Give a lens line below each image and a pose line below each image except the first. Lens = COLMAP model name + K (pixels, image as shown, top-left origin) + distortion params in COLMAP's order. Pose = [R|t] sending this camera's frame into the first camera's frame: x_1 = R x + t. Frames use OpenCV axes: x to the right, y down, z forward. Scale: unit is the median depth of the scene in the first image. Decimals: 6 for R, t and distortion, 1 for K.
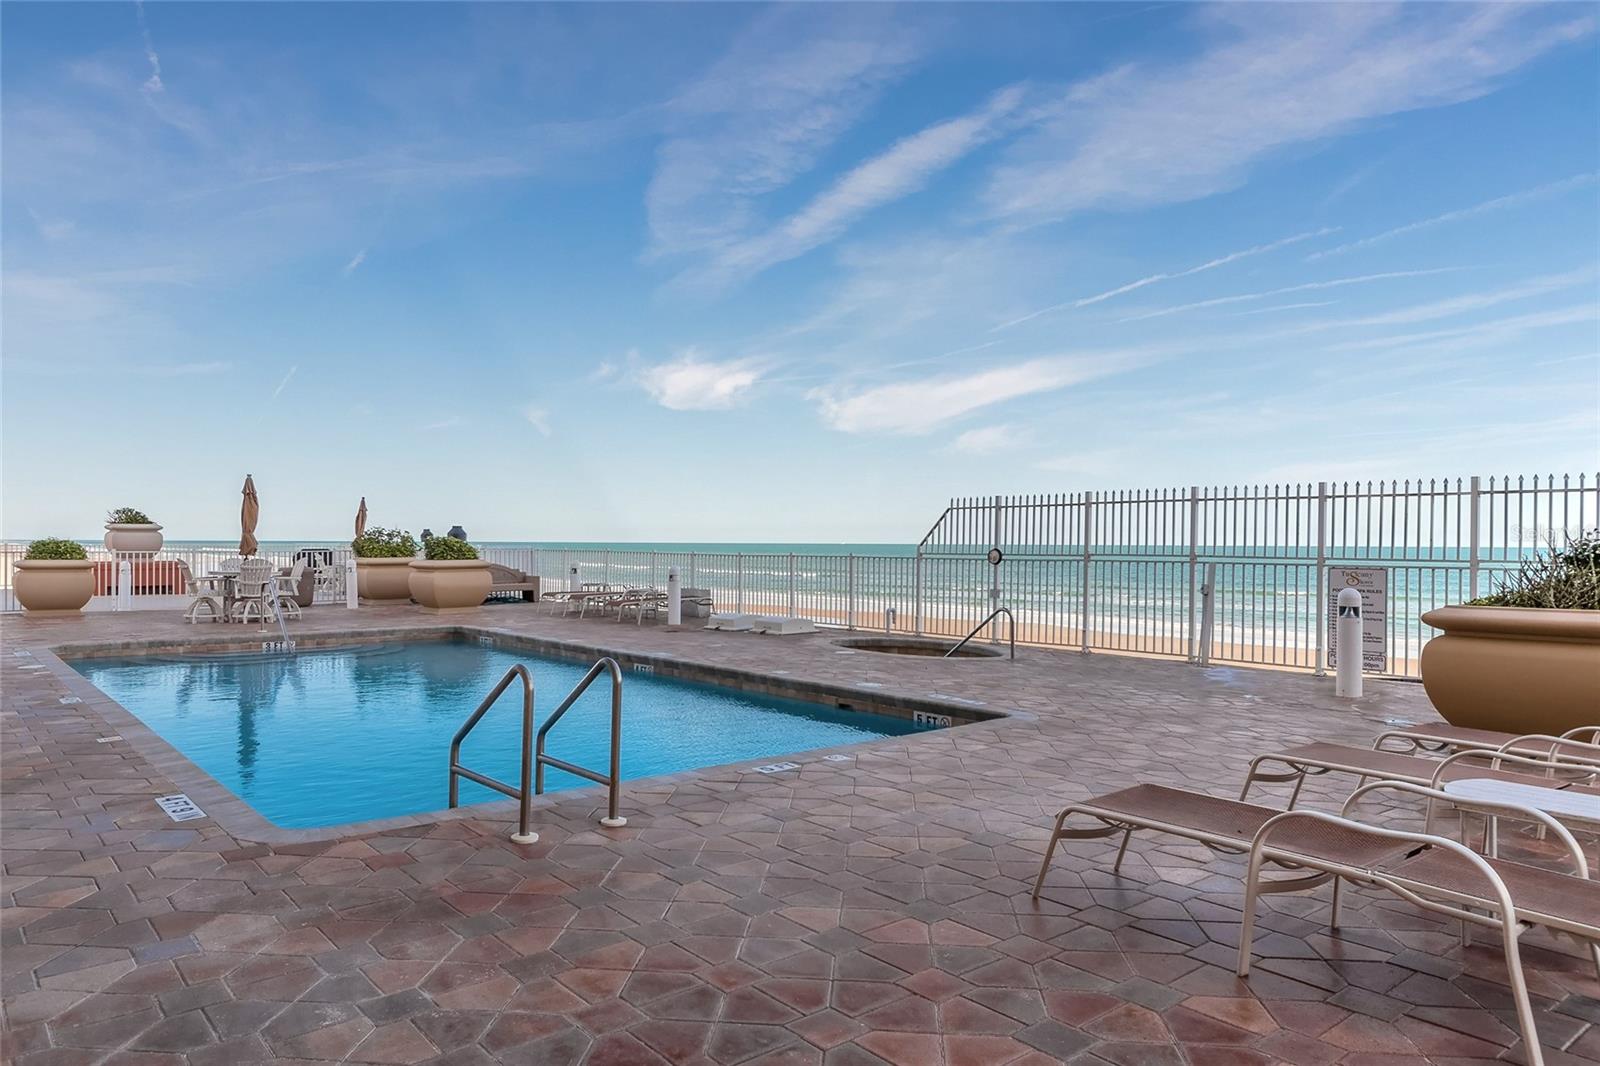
lens RADIAL K [[1039.8, 0, 792.8], [0, 1039.8, 532.7], [0, 0, 1]] dist [-0.000373, -0.000900]
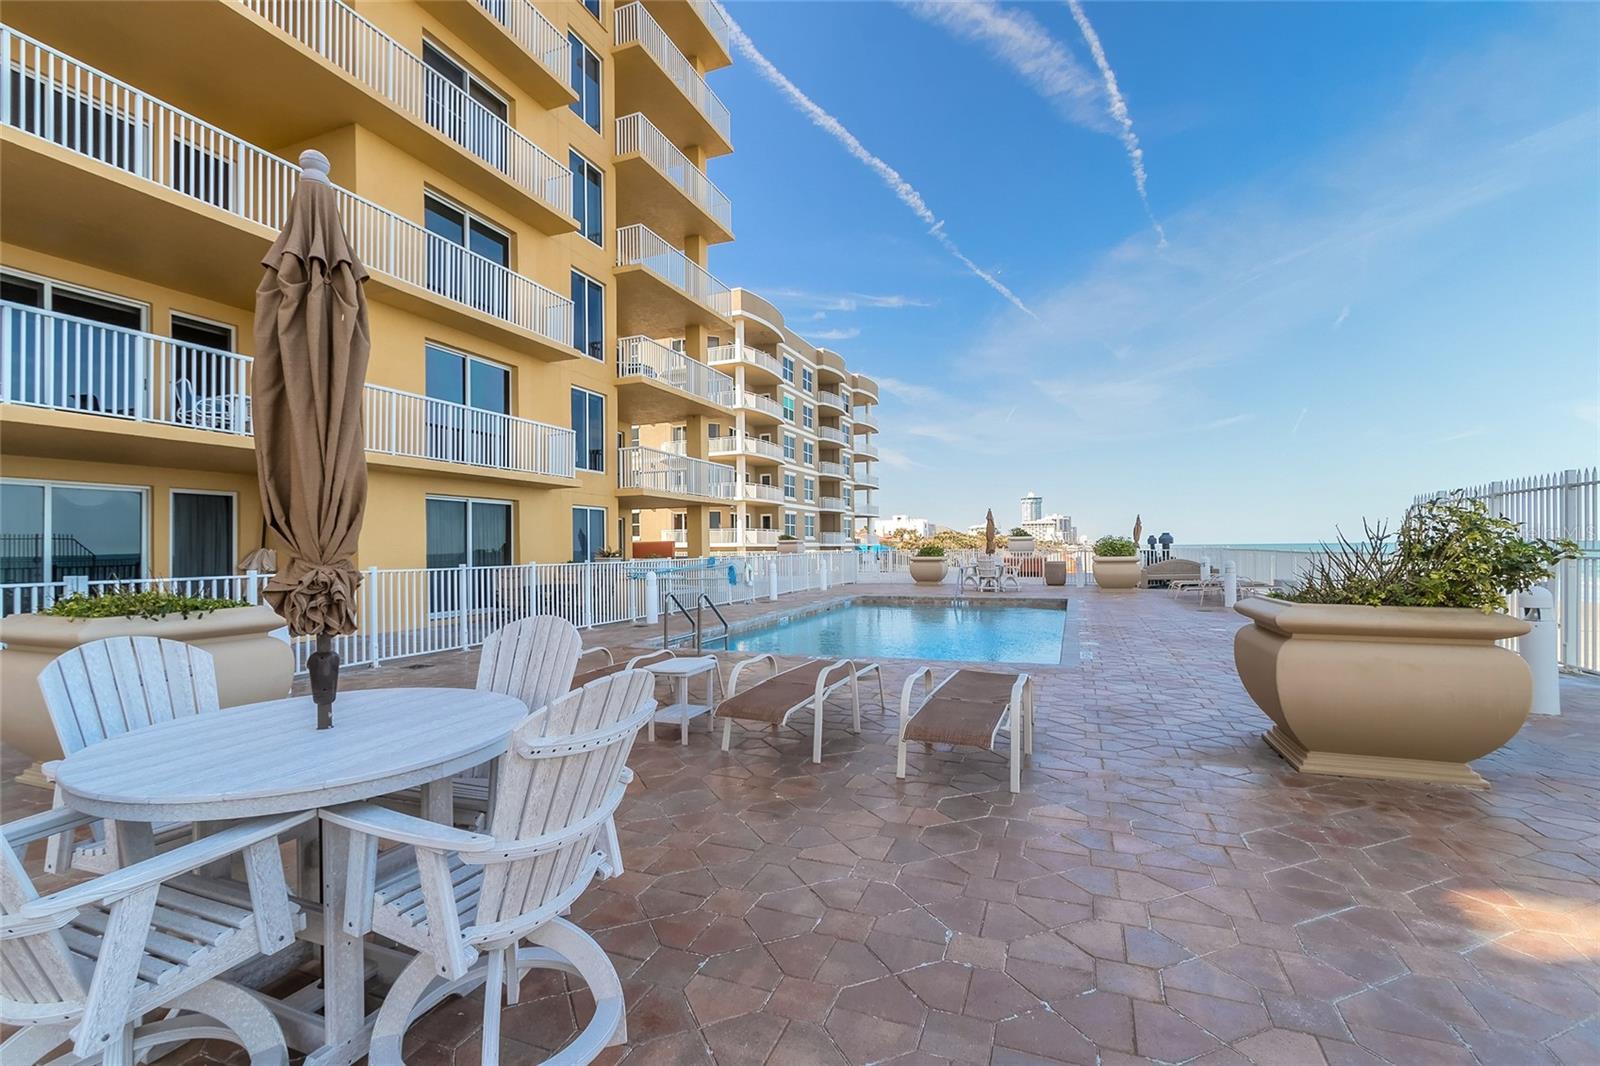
lens RADIAL K [[722.8, 0, 793.4], [0, 722.8, 535.7], [0, 0, 1]] dist [0.002710, -0.000764]
pose [[0.466761, -0.025155, -0.884026, 0.477348], [0.022626, 0.999608, -0.016497, 0.004891], [0.884094, -0.012302, 0.467147, 0.165178]]
